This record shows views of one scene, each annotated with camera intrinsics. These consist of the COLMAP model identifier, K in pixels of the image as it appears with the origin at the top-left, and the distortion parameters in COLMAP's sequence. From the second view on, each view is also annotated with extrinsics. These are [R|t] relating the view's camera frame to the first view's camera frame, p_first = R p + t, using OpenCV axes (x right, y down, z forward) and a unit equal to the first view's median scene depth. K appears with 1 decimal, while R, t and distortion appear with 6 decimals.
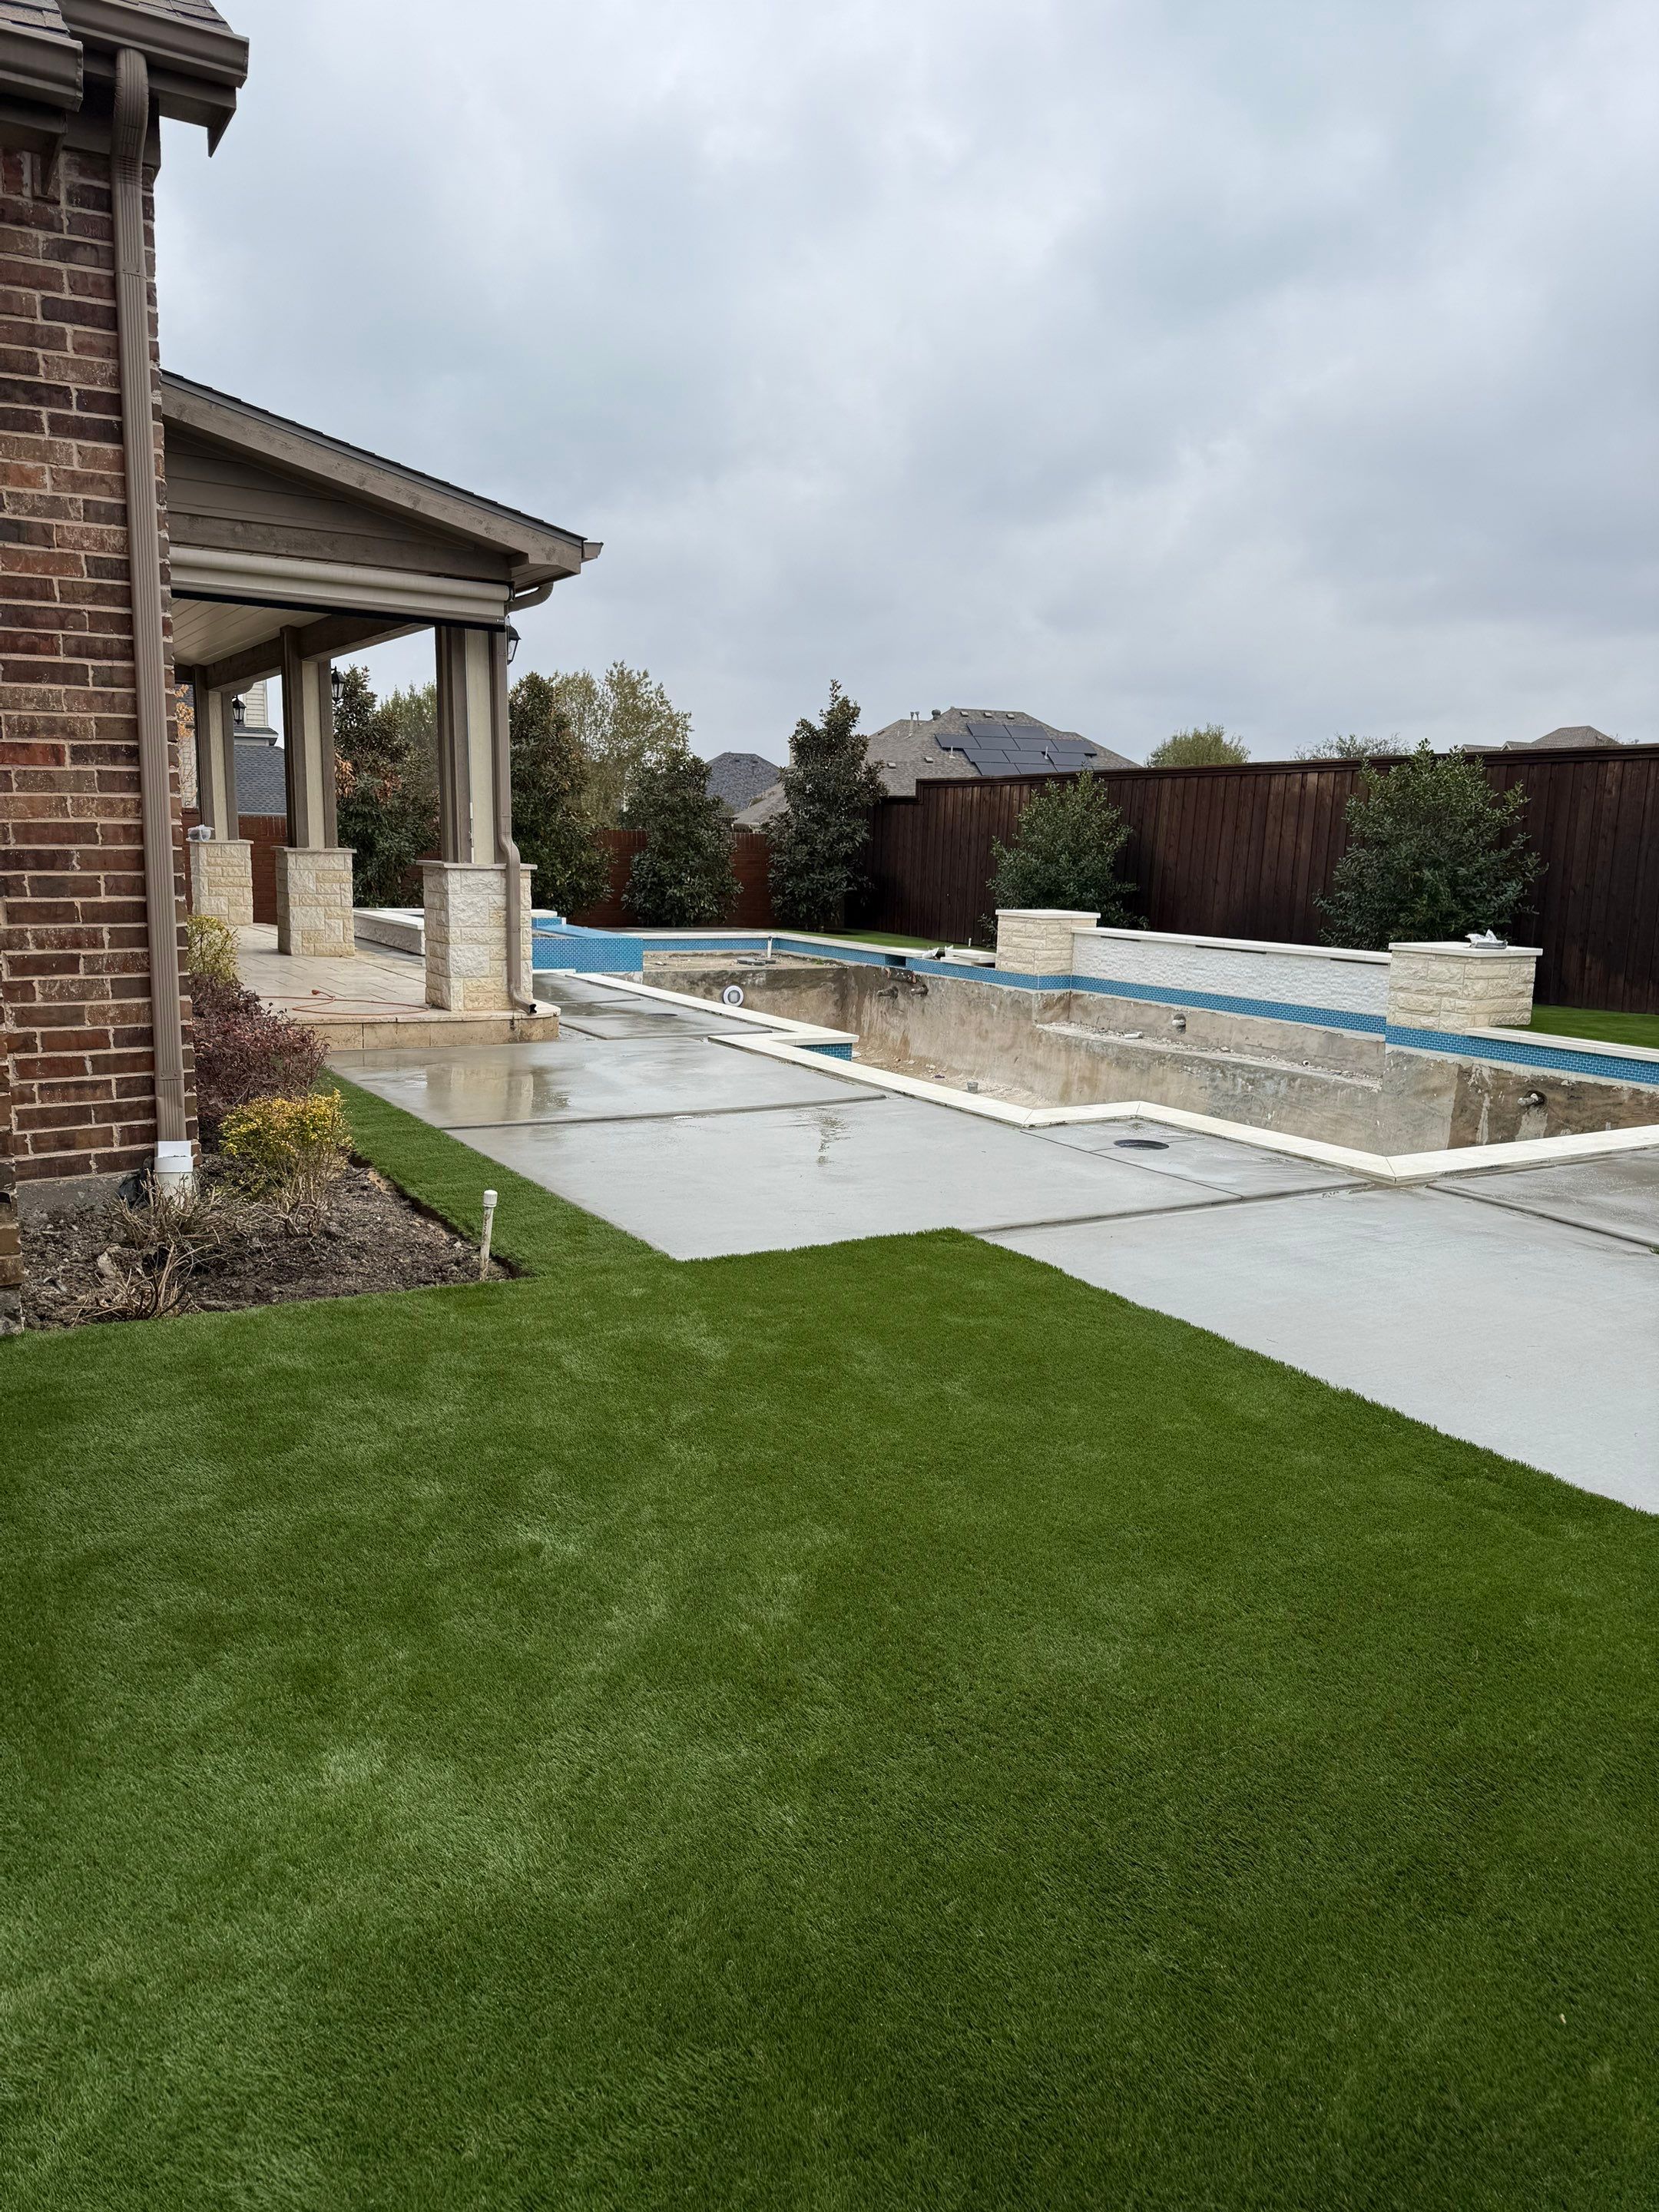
lens RADIAL K [[1527.5, 0, 827.4], [0, 1527.5, 1119.5], [0, 0, 1]] dist [0.171046, -0.356653]
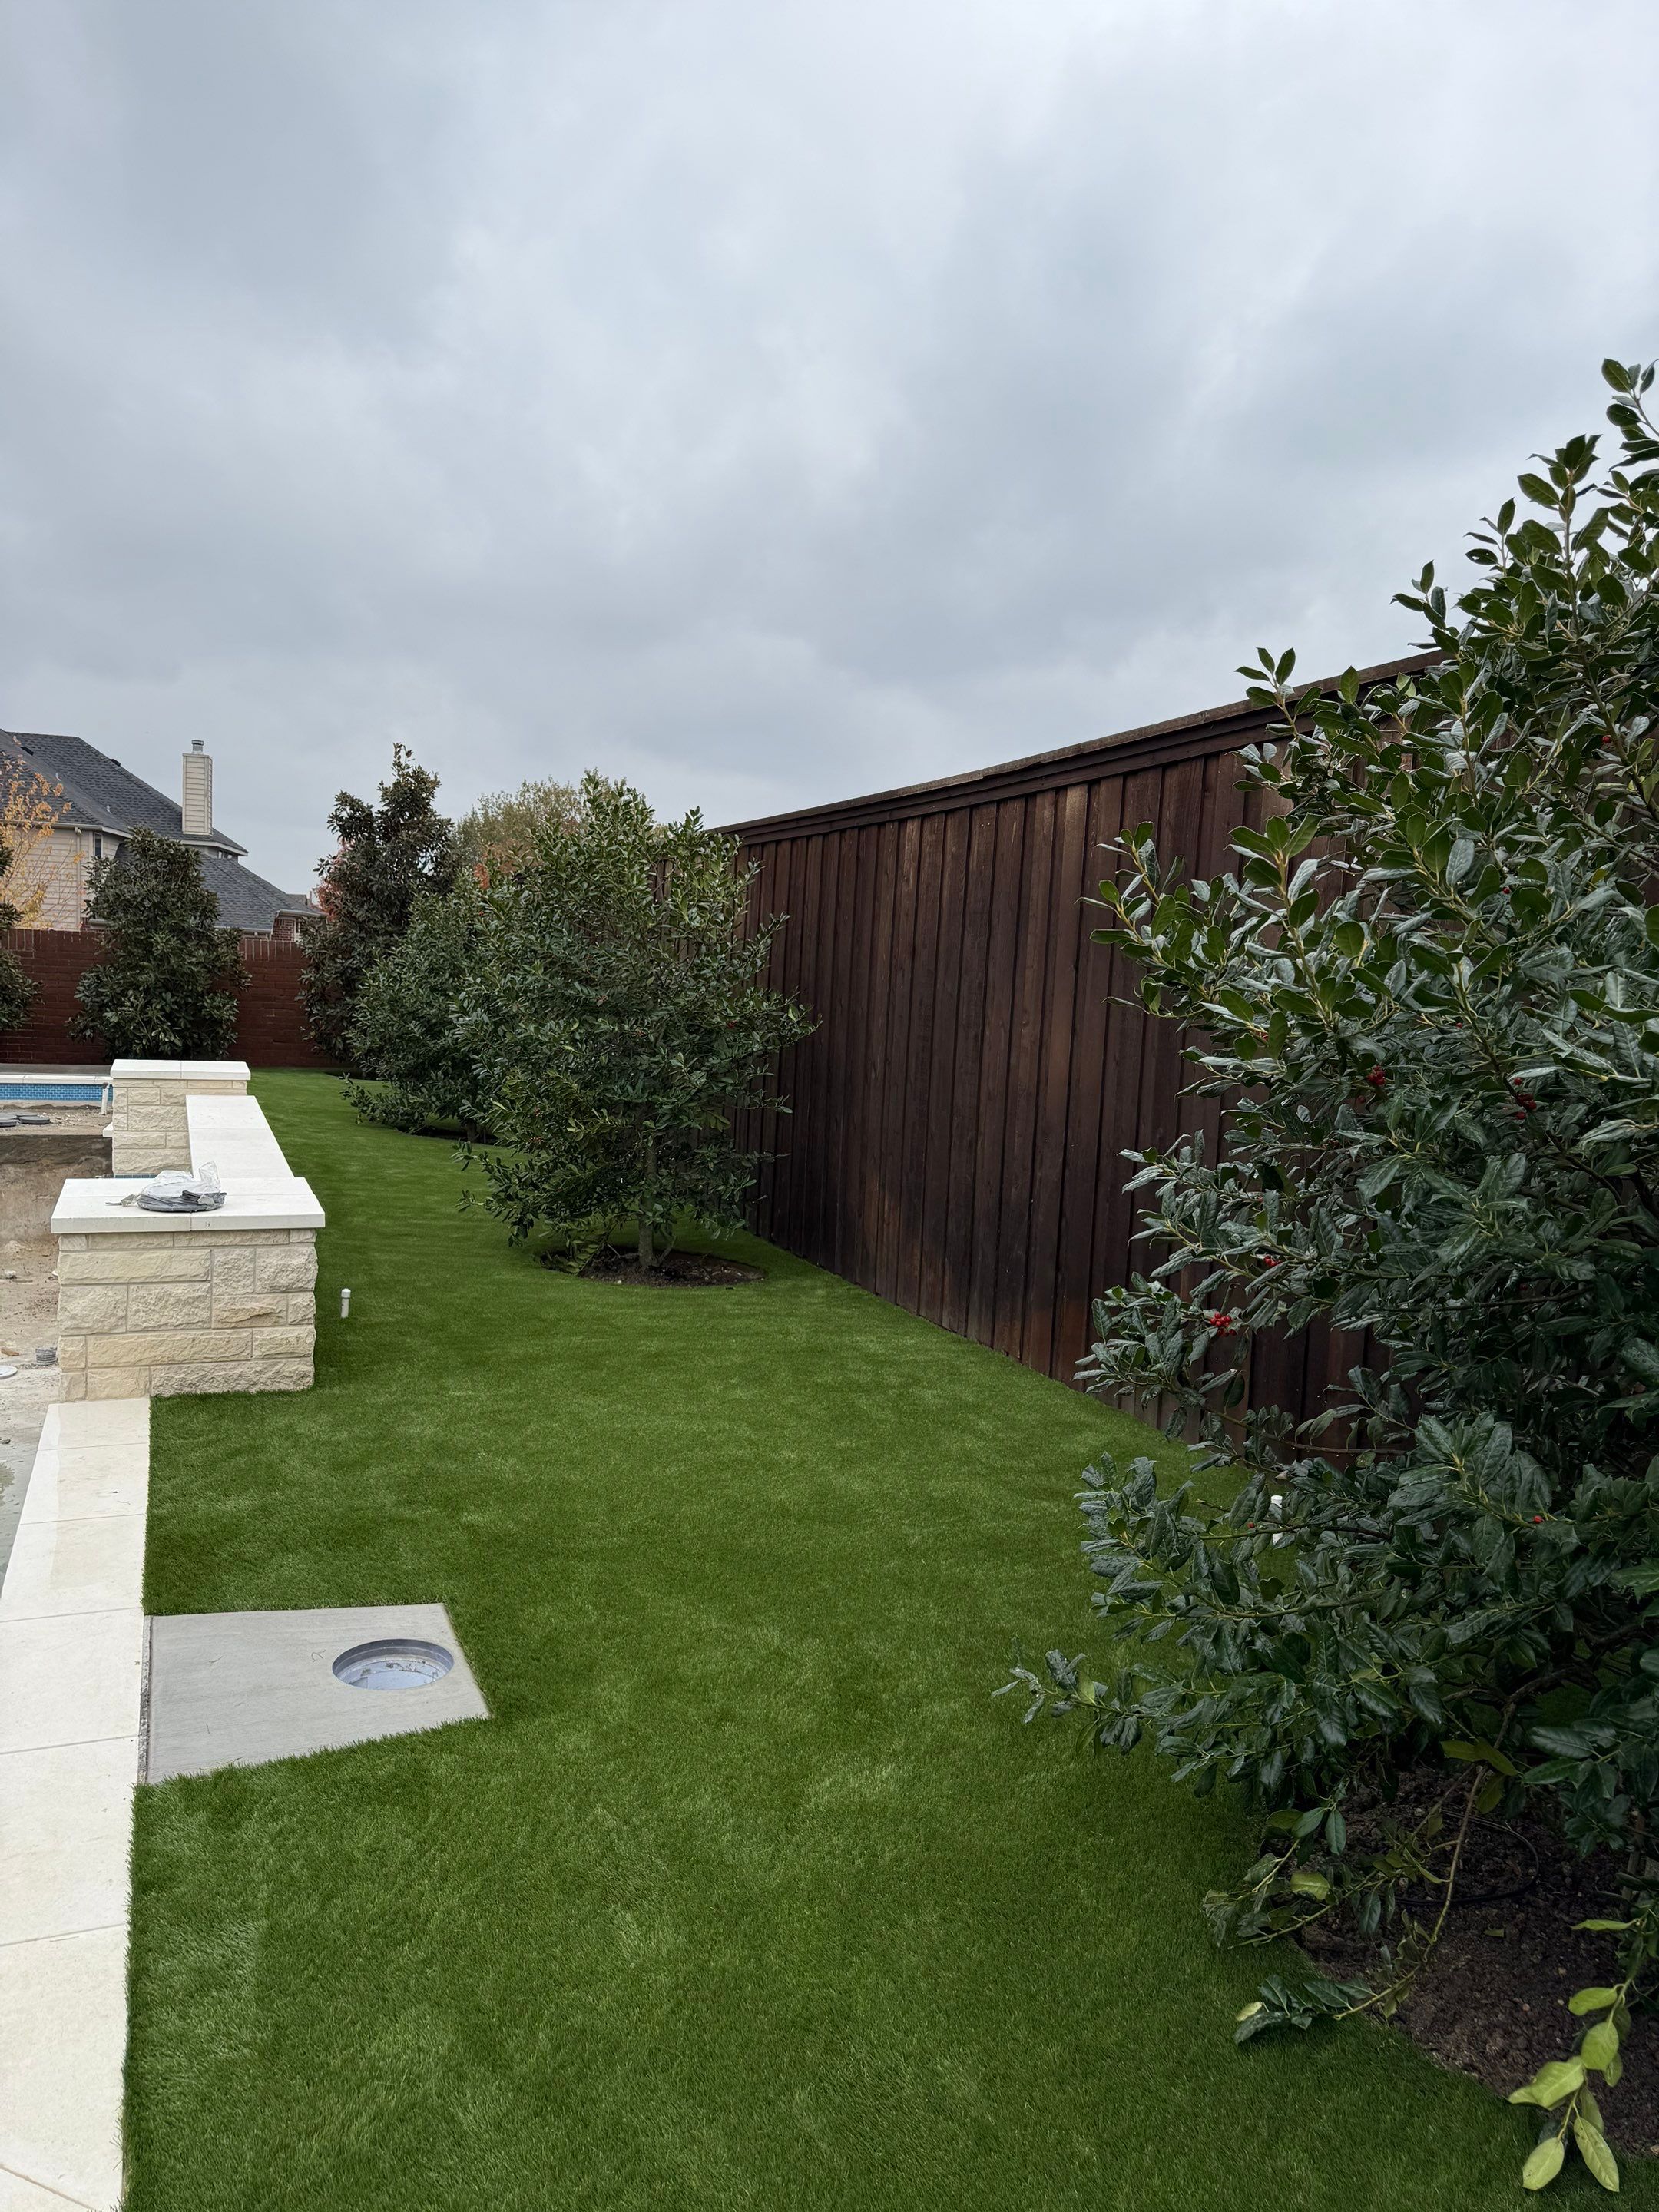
lens RADIAL K [[1527.5, 0, 827.4], [0, 1527.5, 1119.5], [0, 0, 1]] dist [0.171046, -0.356653]
pose [[0.988998, 0.037975, -0.142969, 0.431810], [-0.049675, 0.995622, -0.079174, -0.071774], [0.139336, 0.085405, 0.986555, 0.400765]]
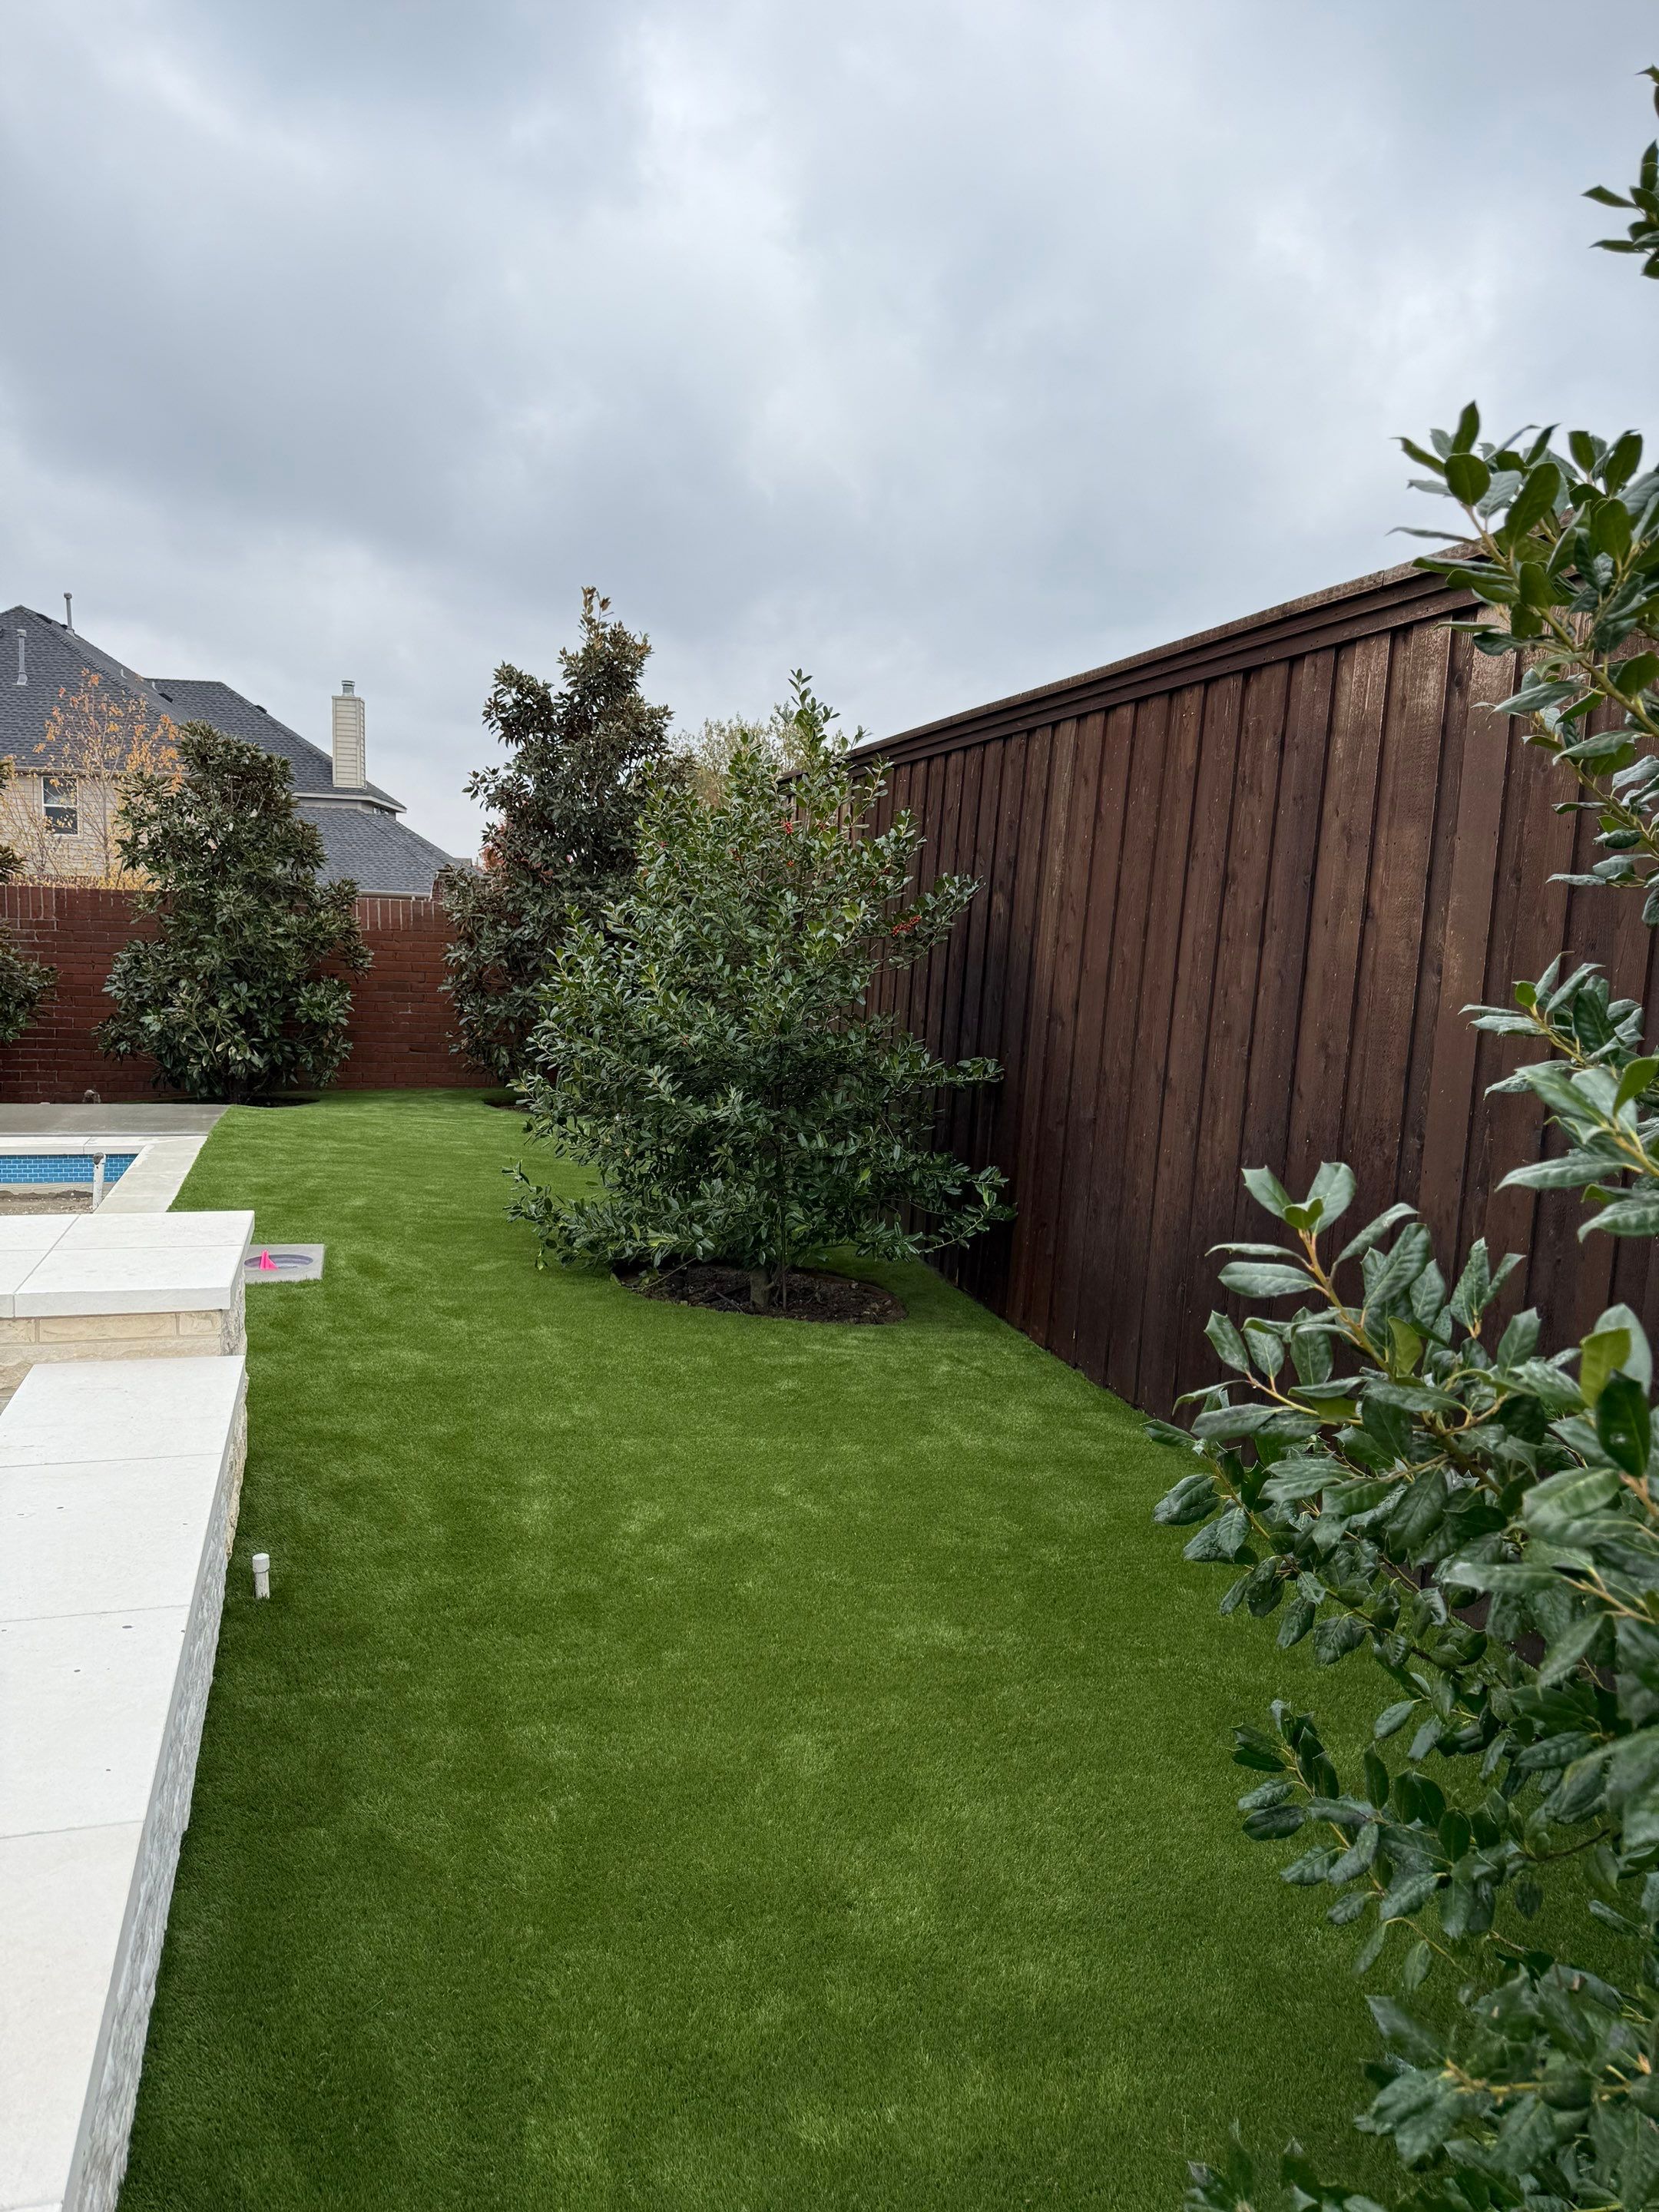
lens RADIAL K [[1527.5, 0, 827.4], [0, 1527.5, 1119.5], [0, 0, 1]] dist [0.171046, -0.356653]
pose [[0.969852, 0.041978, -0.240050, 0.264322], [-0.055211, 0.997288, -0.048666, -0.133895], [0.237356, 0.060452, 0.969540, 0.744450]]
